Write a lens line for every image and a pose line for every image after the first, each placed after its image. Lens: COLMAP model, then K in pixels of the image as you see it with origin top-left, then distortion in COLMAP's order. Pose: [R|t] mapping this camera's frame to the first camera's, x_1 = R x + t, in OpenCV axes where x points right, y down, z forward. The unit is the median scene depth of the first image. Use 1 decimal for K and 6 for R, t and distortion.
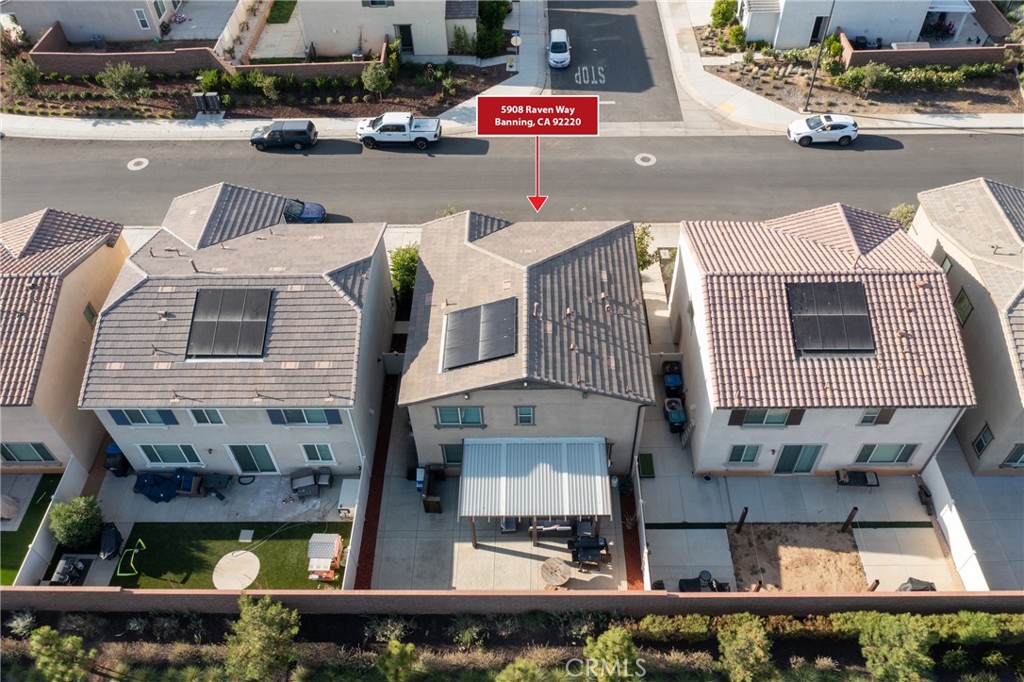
lens RADIAL K [[805.0, 0, 514.9], [0, 805.0, 337.3], [0, 0, 1]] dist [-0.018941, 0.005372]
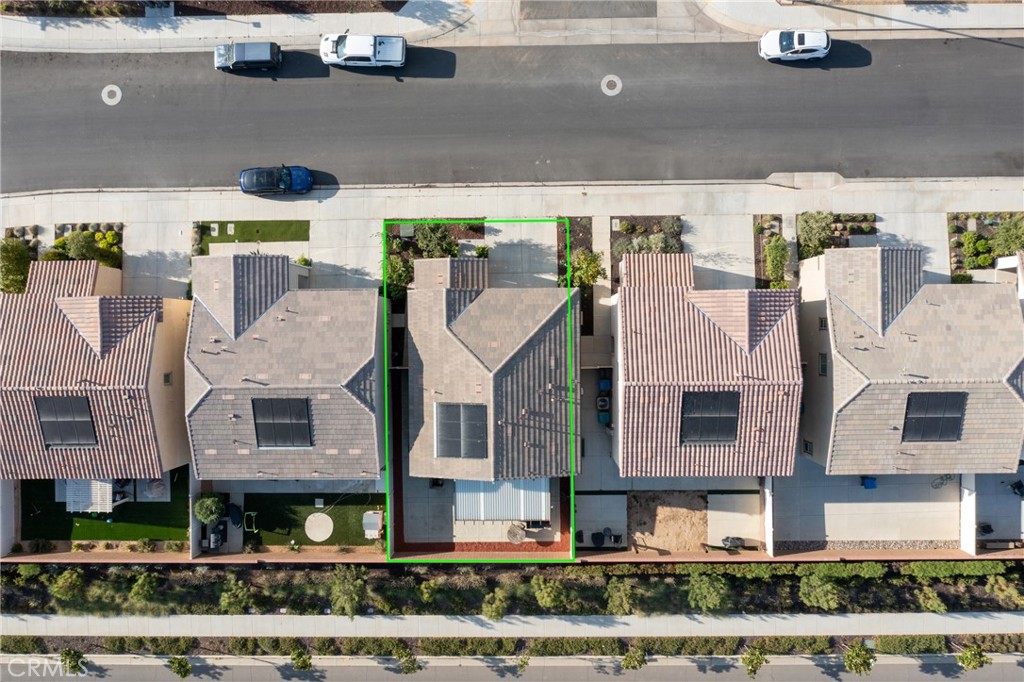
lens RADIAL K [[805.0, 0, 514.2], [0, 805.0, 337.6], [0, 0, 1]] dist [-0.018941, 0.005372]
pose [[0.999794, -0.020253, -0.001470, 0.053866], [0.015885, 0.734957, 0.677927, -1.048373], [-0.012650, -0.677811, 0.735128, 0.063290]]
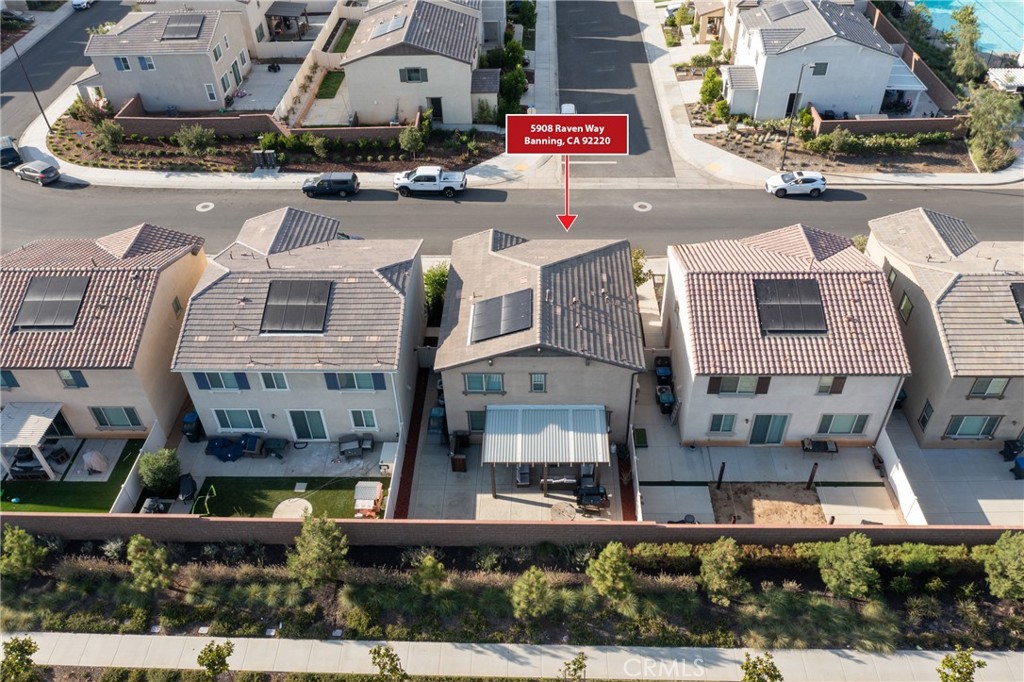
lens RADIAL K [[805.0, 0, 515.3], [0, 805.0, 335.7], [0, 0, 1]] dist [-0.018941, 0.005372]
pose [[0.999871, 0.010789, -0.011935, -0.007688], [-0.012204, 0.991997, -0.125669, 0.172002], [0.010484, 0.125799, 0.992000, -0.197691]]
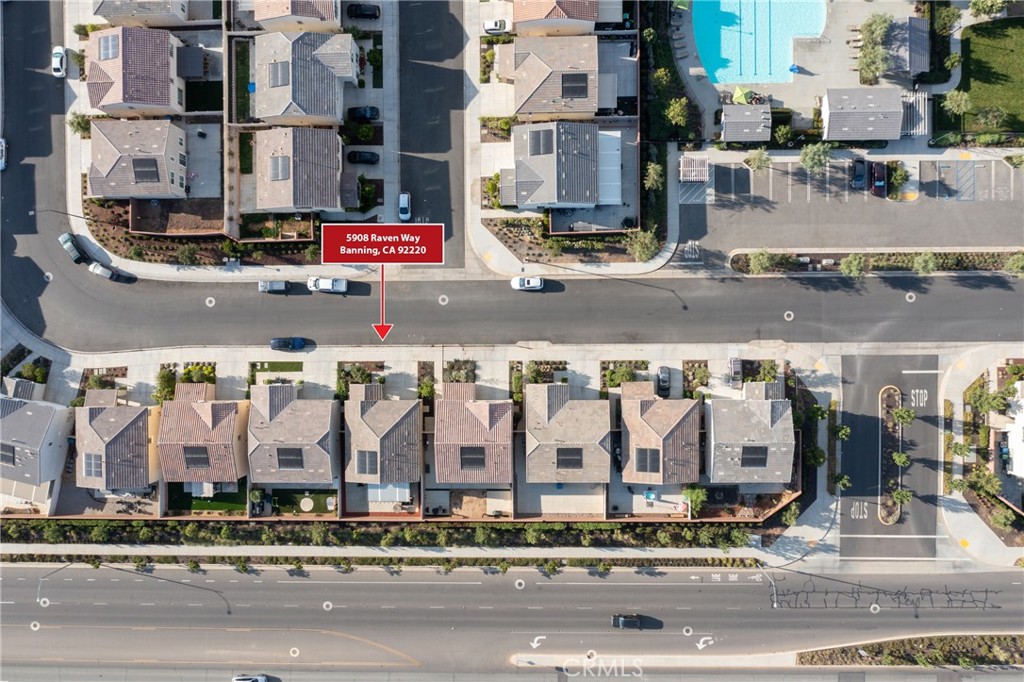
lens RADIAL K [[805.0, 0, 516.0], [0, 805.0, 340.8], [0, 0, 1]] dist [-0.018941, 0.005372]
pose [[0.999858, -0.014344, -0.008831, 0.583063], [0.016509, 0.730221, 0.683011, -2.516888], [-0.003348, -0.683060, 0.730354, -1.030693]]
